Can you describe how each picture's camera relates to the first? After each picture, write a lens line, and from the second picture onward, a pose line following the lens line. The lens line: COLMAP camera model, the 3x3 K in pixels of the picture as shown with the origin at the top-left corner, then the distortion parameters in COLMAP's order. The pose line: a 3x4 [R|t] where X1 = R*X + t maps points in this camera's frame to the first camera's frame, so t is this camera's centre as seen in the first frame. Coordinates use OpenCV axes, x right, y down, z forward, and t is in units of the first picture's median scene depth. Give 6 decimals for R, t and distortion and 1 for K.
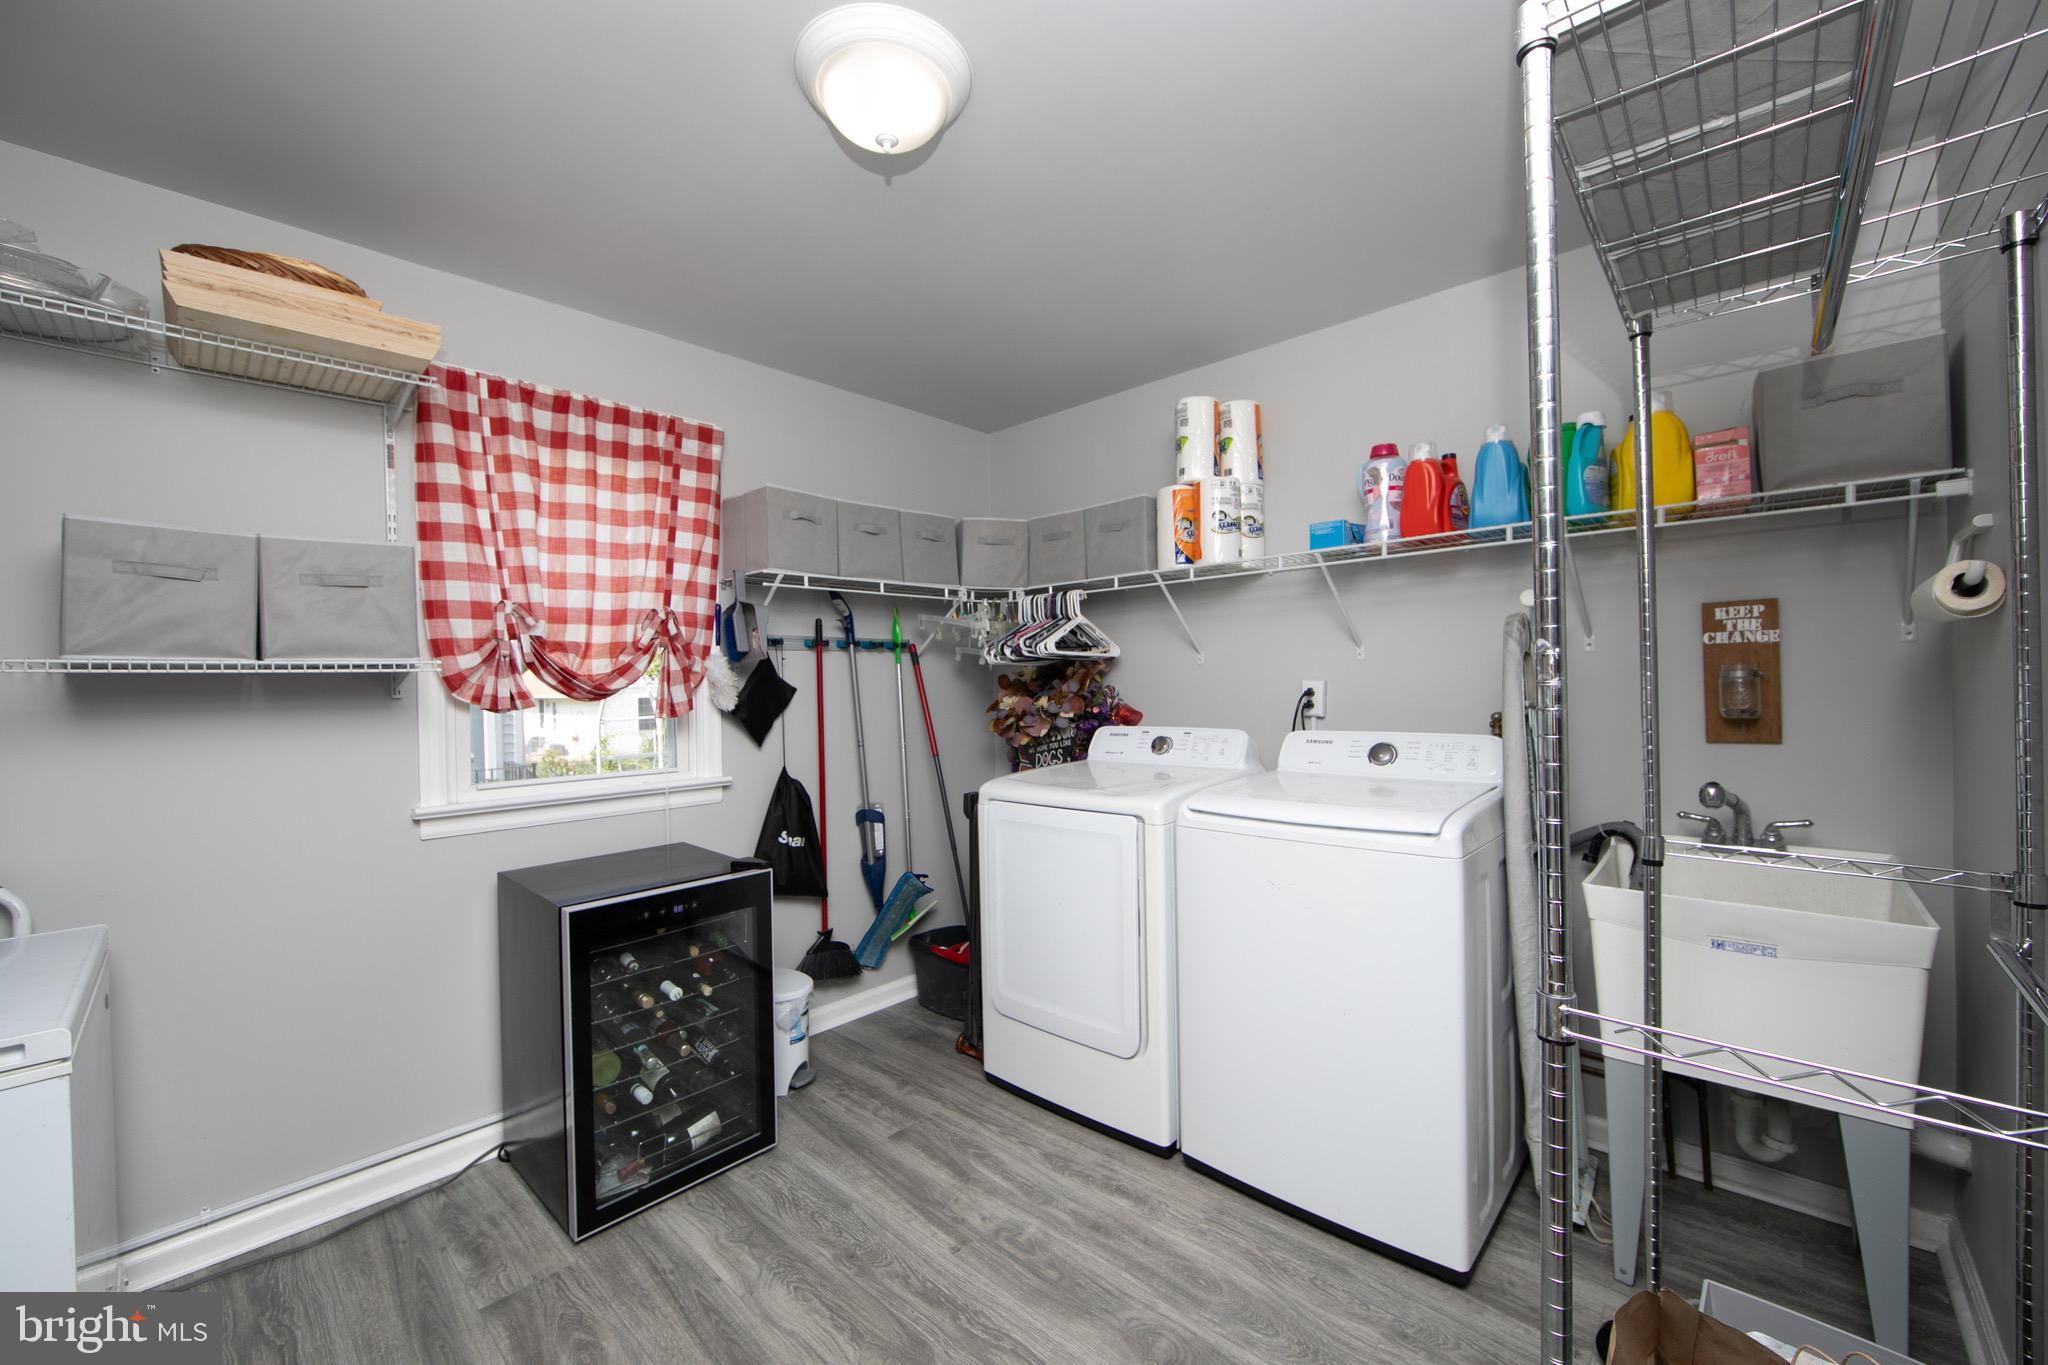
lens RADIAL K [[811.5, 0, 1033.9], [0, 811.5, 683.3], [0, 0, 1]] dist [-0.000585, -0.000332]
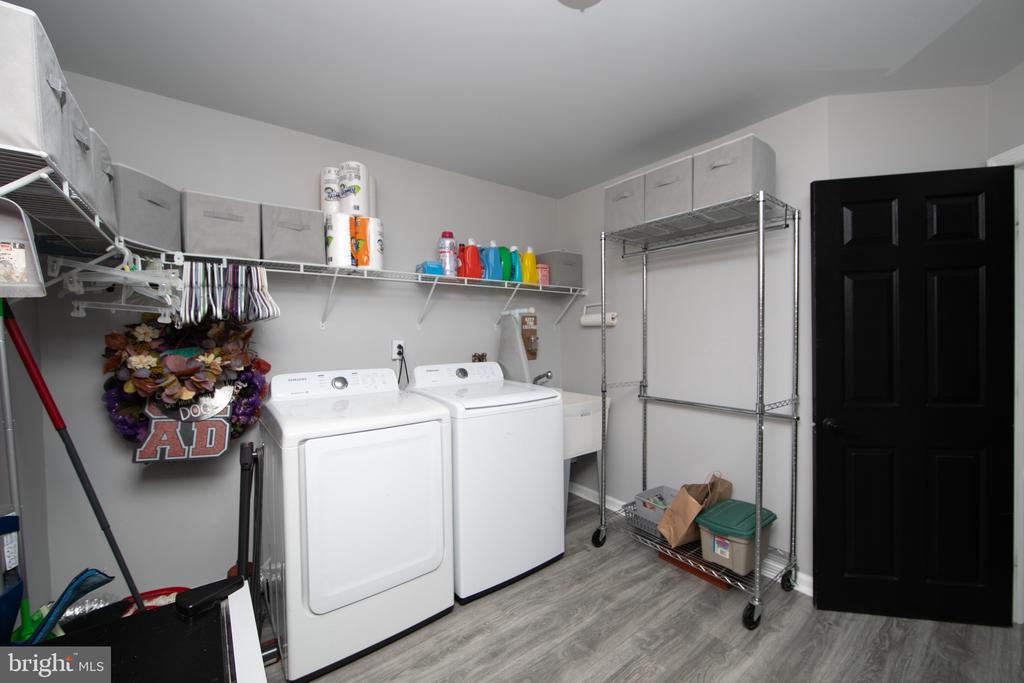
lens RADIAL K [[405.7, 0, 516.9], [0, 405.7, 341.9], [0, 0, 1]] dist [-0.000585, -0.000332]
pose [[0.180248, 0.000256, 0.983621, -0.611196], [0.006552, 0.999977, -0.001461, 0.003740], [-0.983599, 0.006708, 0.180243, 0.631337]]
